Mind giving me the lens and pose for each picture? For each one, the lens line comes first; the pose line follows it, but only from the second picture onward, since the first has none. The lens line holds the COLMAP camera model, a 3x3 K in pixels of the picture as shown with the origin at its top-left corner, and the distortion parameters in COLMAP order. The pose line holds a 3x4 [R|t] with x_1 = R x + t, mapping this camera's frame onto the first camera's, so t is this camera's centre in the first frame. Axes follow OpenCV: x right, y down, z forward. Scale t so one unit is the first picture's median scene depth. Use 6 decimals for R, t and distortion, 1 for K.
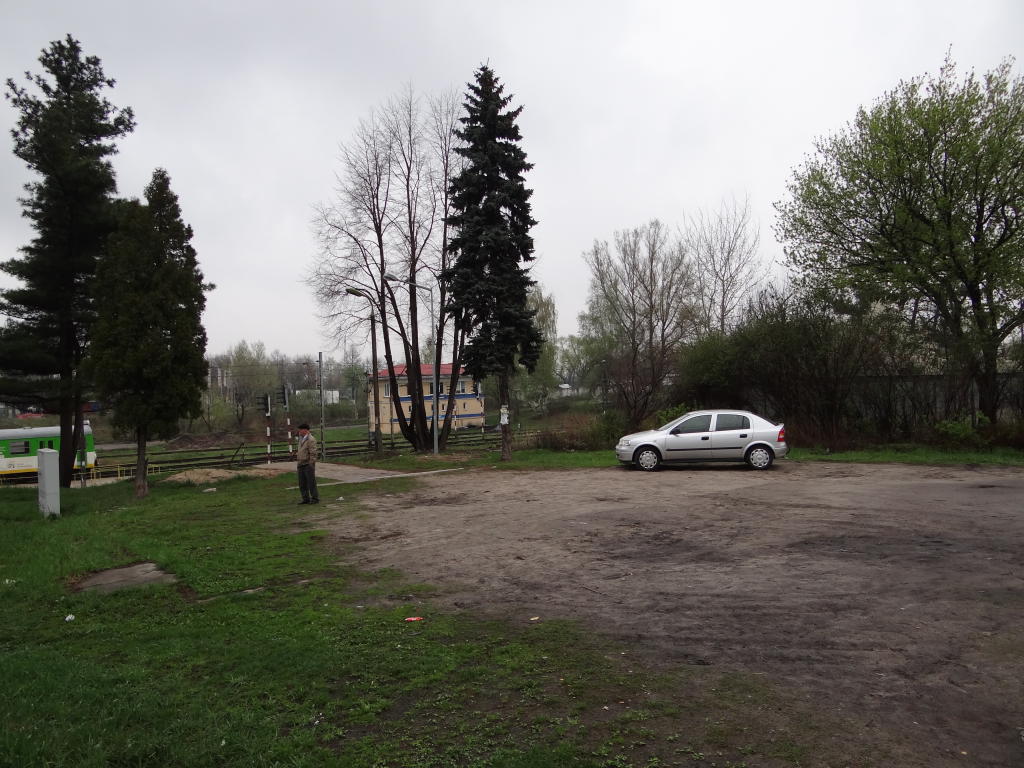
lens RADIAL K [[814.2, 0, 528.2], [0, 814.2, 383.3], [0, 0, 1]] dist [-0.006564, -0.003052]
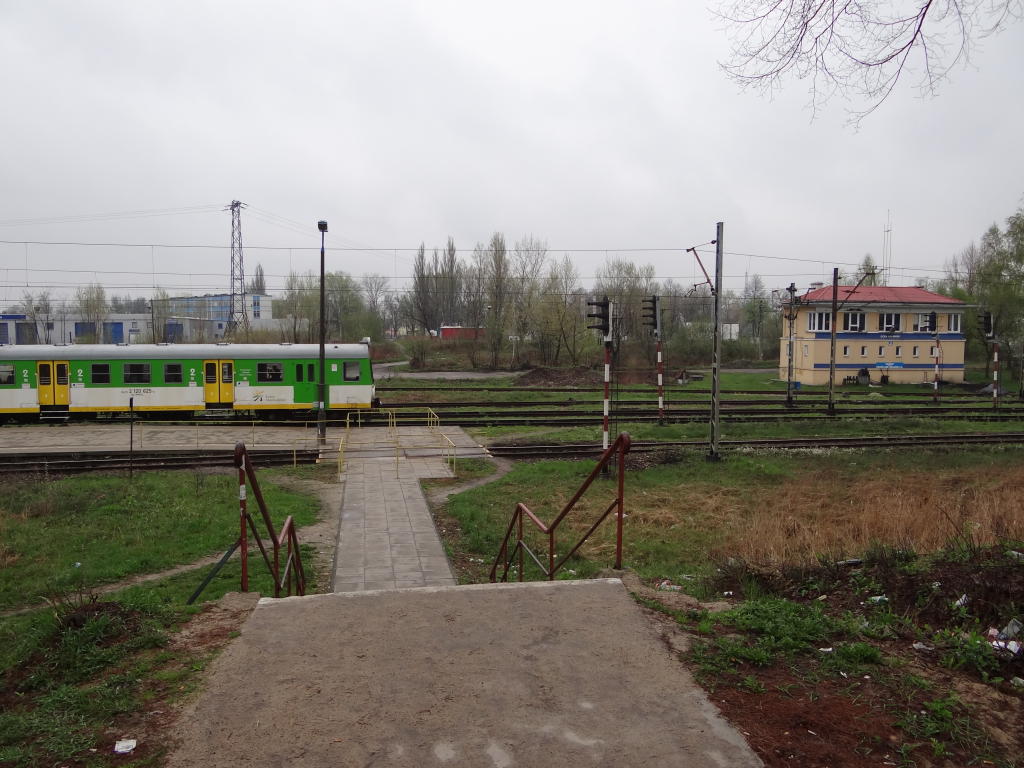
lens RADIAL K [[814.2, 0, 528.2], [0, 814.2, 383.3], [0, 0, 1]] dist [-0.006564, -0.003052]
pose [[0.887685, 0.072340, -0.454733, -0.067868], [-0.039458, 0.995900, 0.081406, 0.013518], [0.458758, -0.054320, 0.886899, 0.268907]]
